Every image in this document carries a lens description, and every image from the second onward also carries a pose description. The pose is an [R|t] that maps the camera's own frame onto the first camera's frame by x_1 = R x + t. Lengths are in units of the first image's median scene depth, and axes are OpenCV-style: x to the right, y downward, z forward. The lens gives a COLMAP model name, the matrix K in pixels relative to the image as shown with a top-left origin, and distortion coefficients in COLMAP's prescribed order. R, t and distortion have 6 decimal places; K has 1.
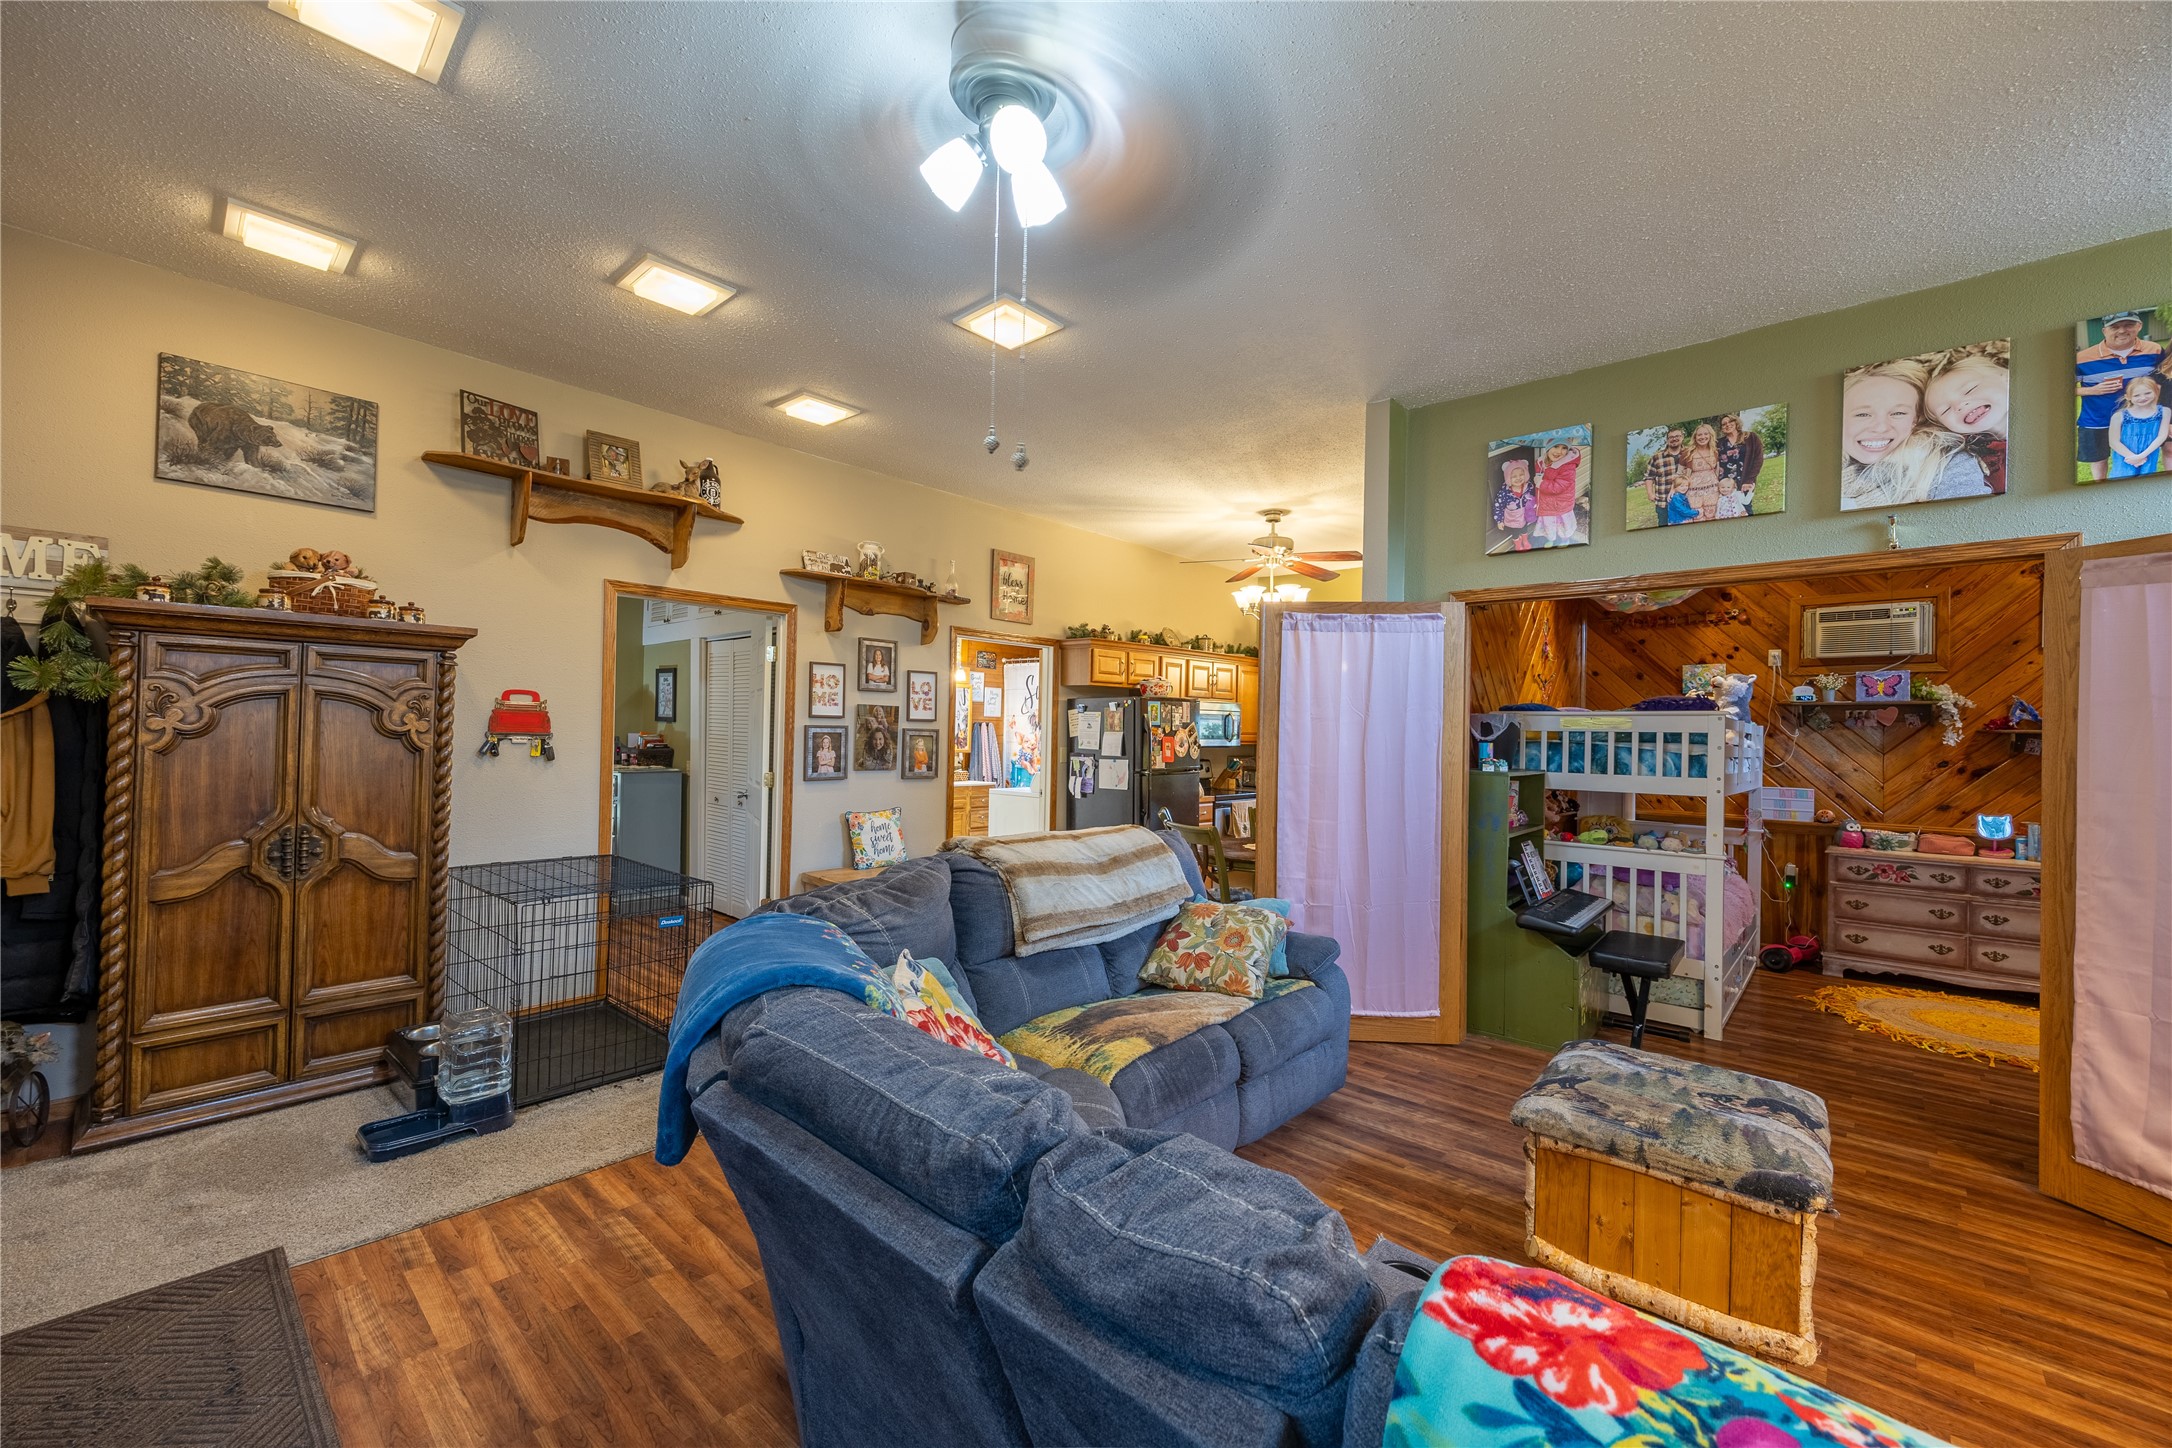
lens RADIAL K [[861.4, 0, 1107.4], [0, 861.4, 725.0], [0, 0, 1]] dist [0.014868, -0.002511]
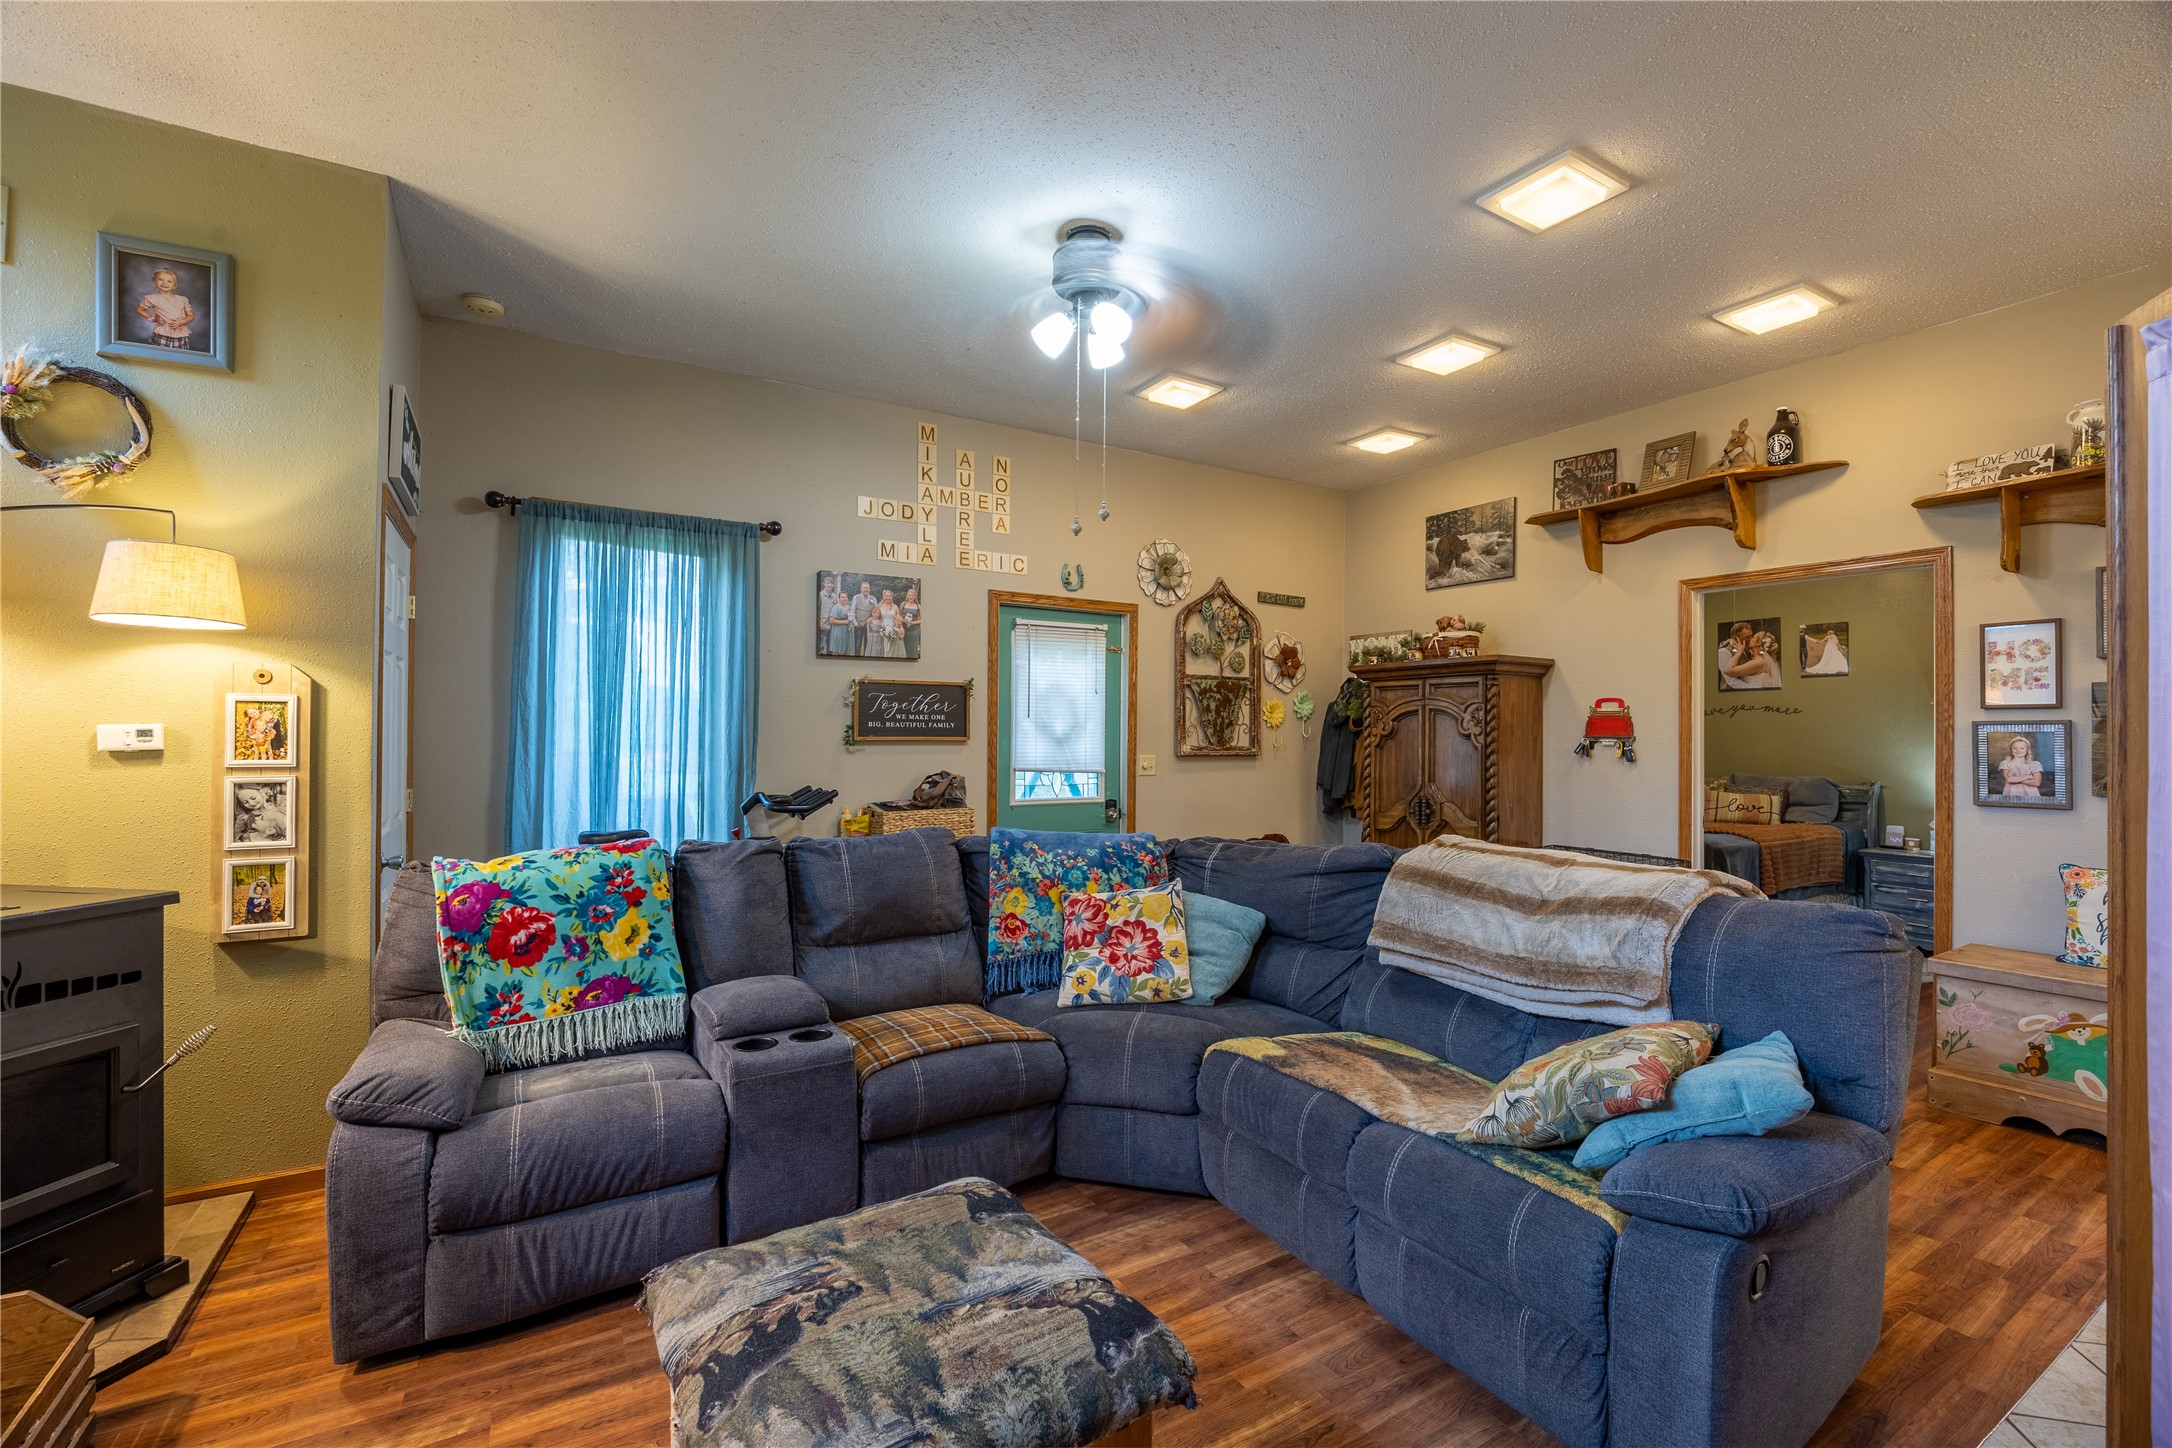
lens RADIAL K [[938.0, 0, 1098.7], [0, 938.0, 718.7], [0, 0, 1]] dist [-0.014621, -0.002051]
pose [[-0.289794, -0.039754, -0.956263, 0.517663], [-0.004108, 0.999179, -0.040293, 0.029196], [0.957080, -0.007748, -0.289720, 0.555601]]
